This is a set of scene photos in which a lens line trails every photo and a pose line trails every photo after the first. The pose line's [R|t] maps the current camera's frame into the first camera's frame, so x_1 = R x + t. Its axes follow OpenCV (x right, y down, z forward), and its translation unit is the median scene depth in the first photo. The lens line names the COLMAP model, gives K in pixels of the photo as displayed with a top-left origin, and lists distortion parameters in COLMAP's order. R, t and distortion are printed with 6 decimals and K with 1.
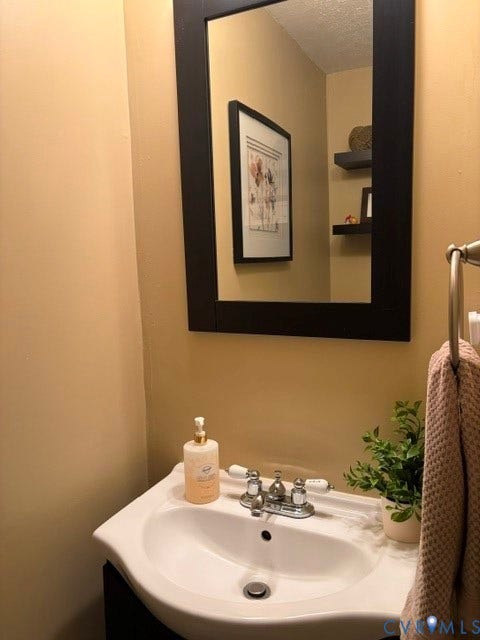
lens RADIAL K [[480.1, 0, 240.0], [0, 480.1, 320.0], [0, 0, 1]] dist [0.031391, -0.008278]
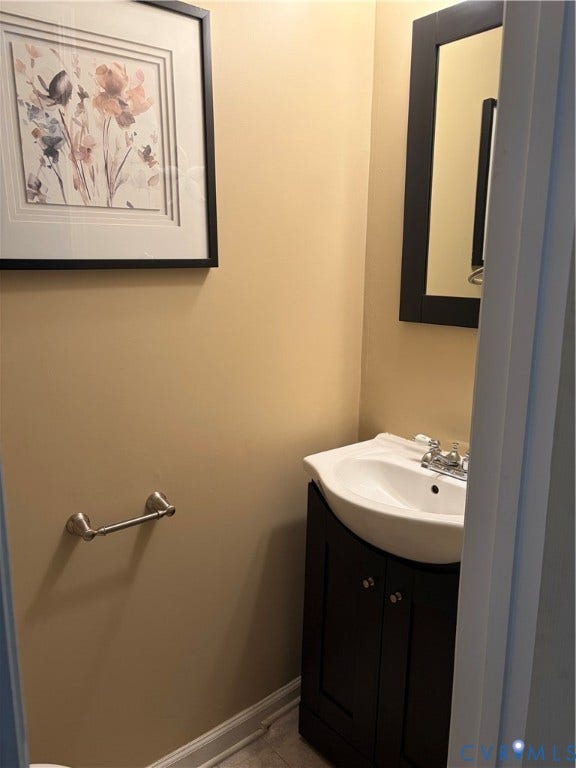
lens RADIAL K [[576.1, 0, 288.0], [0, 576.1, 384.0], [0, 0, 1]] dist [0.031391, -0.008278]
pose [[0.905240, 0.117959, -0.408199, 0.265100], [-0.086749, 0.991765, 0.094217, 0.074143], [0.415952, -0.049879, 0.908018, -0.434073]]
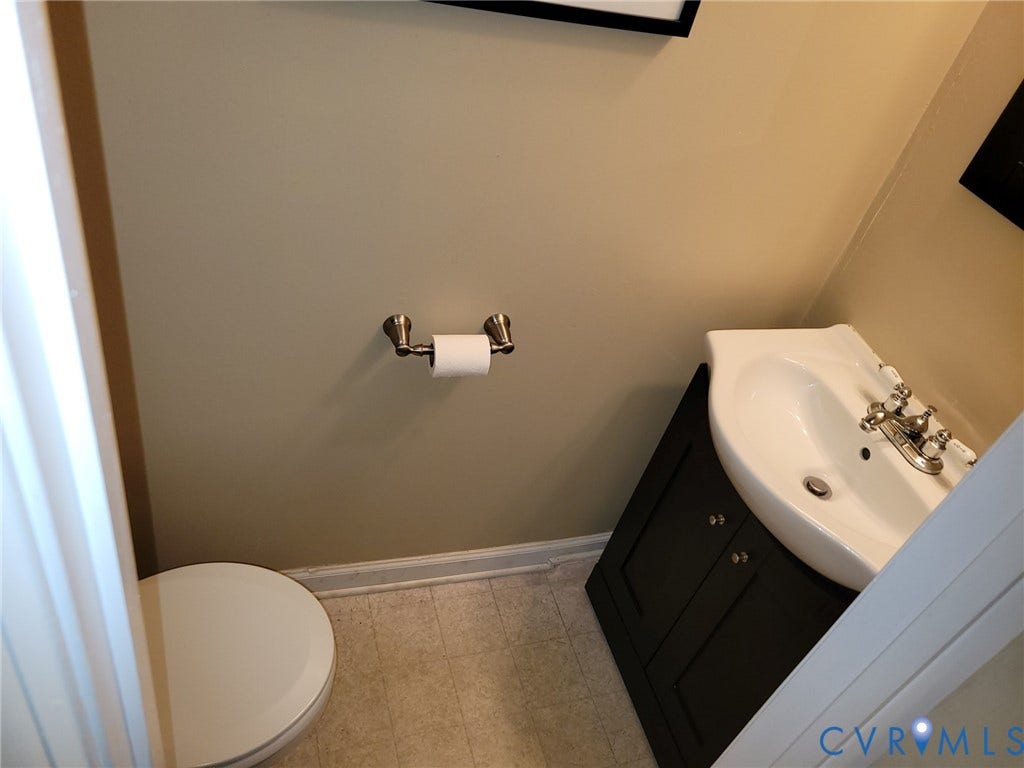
lens RADIAL K [[768.1, 0, 512.0], [0, 768.1, 384.0], [0, 0, 1]] dist [0.031391, -0.008278]
pose [[0.648364, 0.613049, -0.451437, 0.177528], [-0.320836, 0.757748, 0.568227, -0.202229], [0.690426, -0.223581, 0.687985, -0.309529]]
